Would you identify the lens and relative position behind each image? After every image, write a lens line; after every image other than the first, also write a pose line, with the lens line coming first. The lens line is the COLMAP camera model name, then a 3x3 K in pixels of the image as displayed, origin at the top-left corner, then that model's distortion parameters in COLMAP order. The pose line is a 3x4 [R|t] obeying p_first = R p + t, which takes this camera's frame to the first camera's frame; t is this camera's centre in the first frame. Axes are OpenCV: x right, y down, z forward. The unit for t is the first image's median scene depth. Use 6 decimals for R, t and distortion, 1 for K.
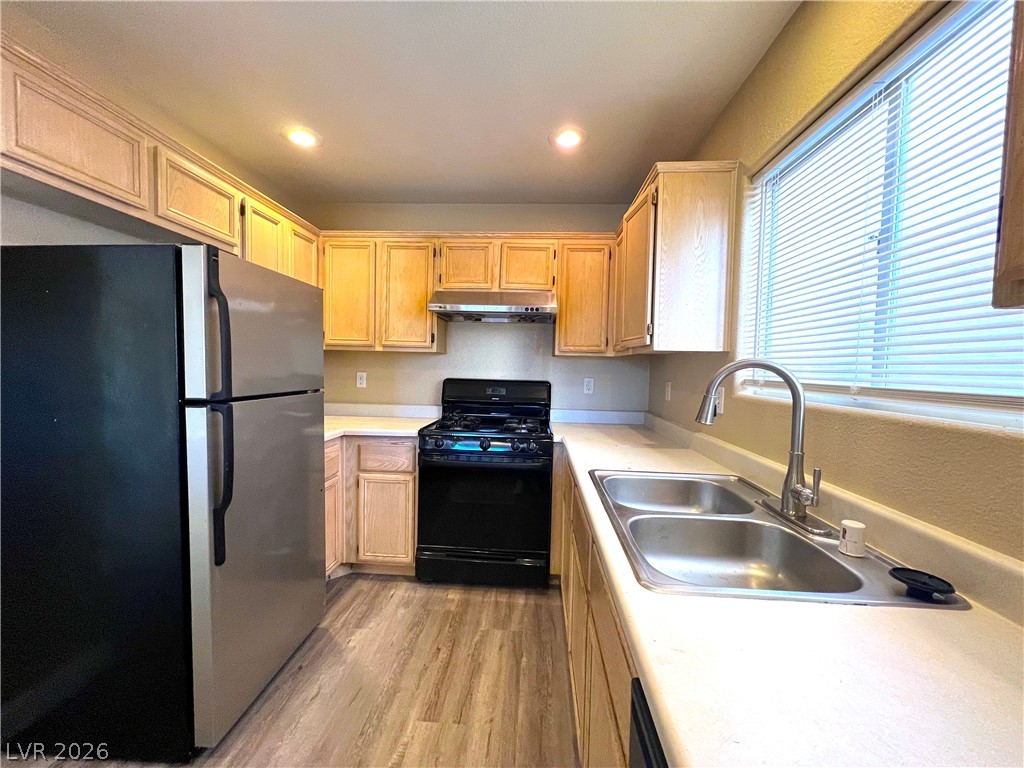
lens RADIAL K [[411.3, 0, 513.1], [0, 411.3, 385.5], [0, 0, 1]] dist [-0.001547, 0.001307]
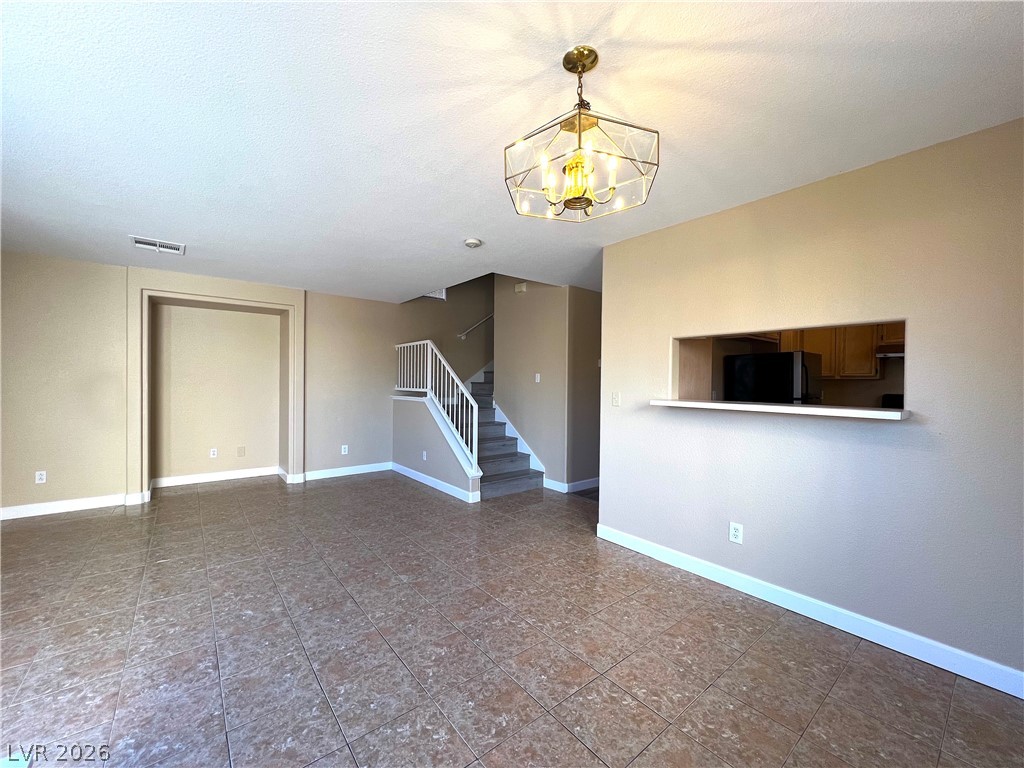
lens RADIAL K [[411.3, 0, 513.3], [0, 411.3, 387.6], [0, 0, 1]] dist [-0.001547, 0.001307]
pose [[0.673181, -0.009143, -0.739421, 0.096359], [-0.024684, 0.999089, -0.034826, 0.086372], [0.739066, 0.041696, 0.672342, -2.074799]]
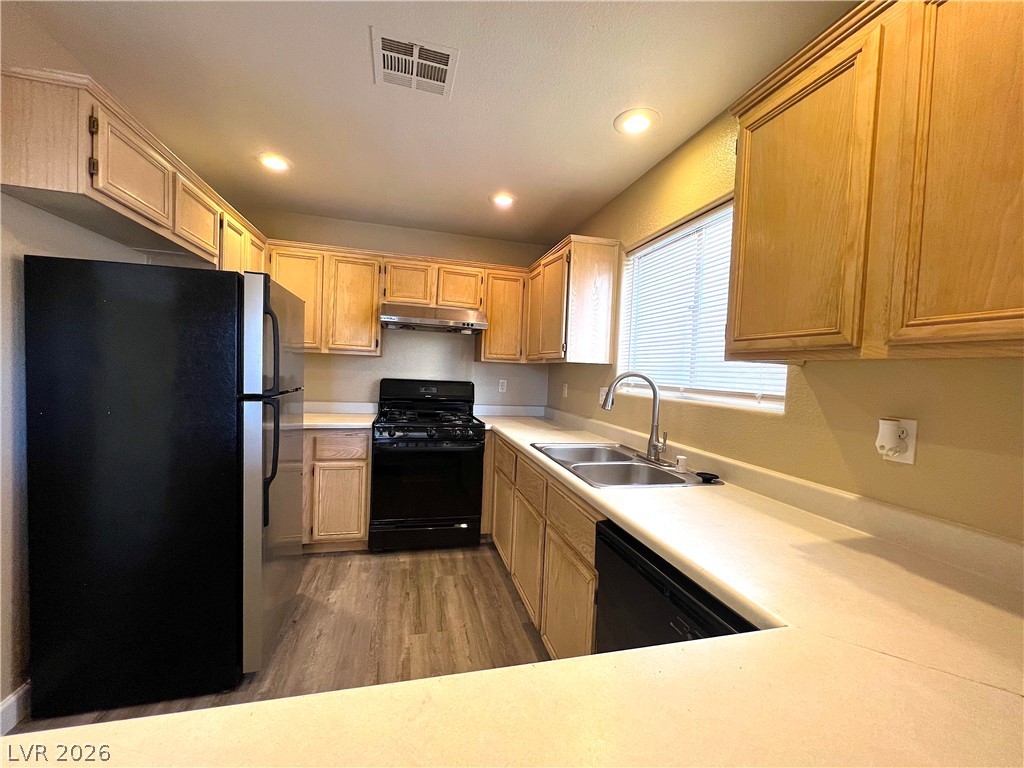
lens RADIAL K [[411.3, 0, 512.9], [0, 411.3, 385.3], [0, 0, 1]] dist [-0.001547, 0.001307]
pose [[0.950690, 0.007342, 0.310056, -0.287826], [-0.007431, 0.999972, -0.000894, -0.000508], [-0.310054, -0.001454, 0.950718, -0.322612]]
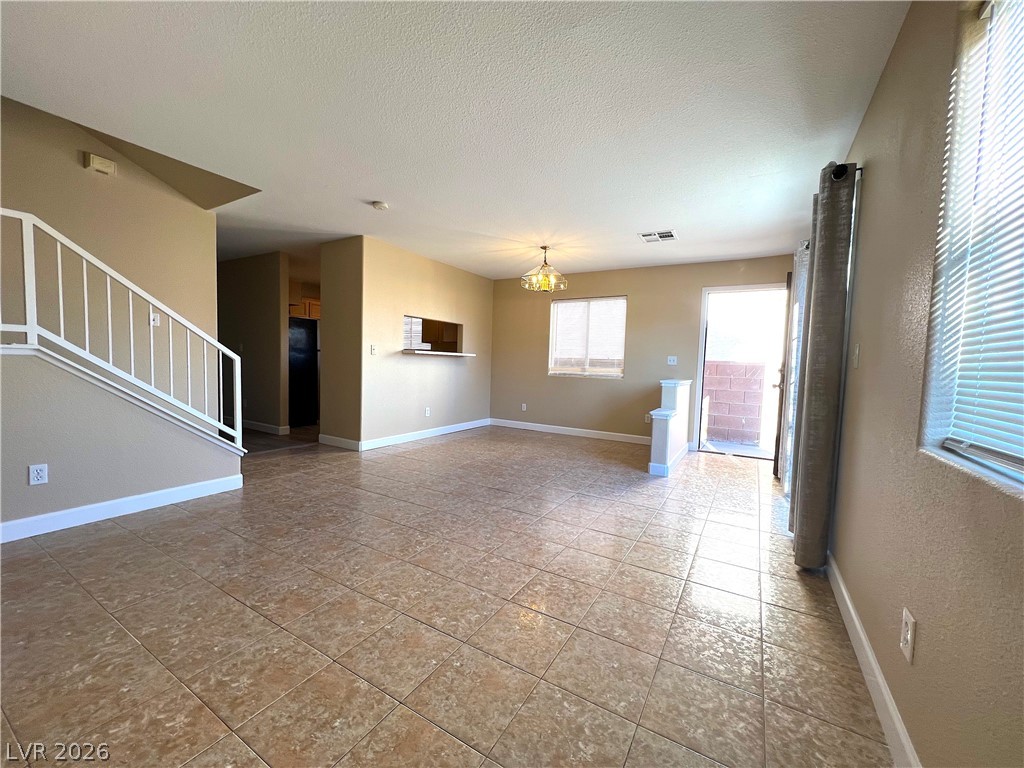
lens RADIAL K [[411.3, 0, 516.3], [0, 411.3, 386.8], [0, 0, 1]] dist [-0.001547, 0.001307]
pose [[0.447995, -0.065815, 0.891610, -3.070239], [0.019171, 0.997765, 0.064019, 0.151325], [-0.893831, -0.011587, 0.448255, -2.524867]]
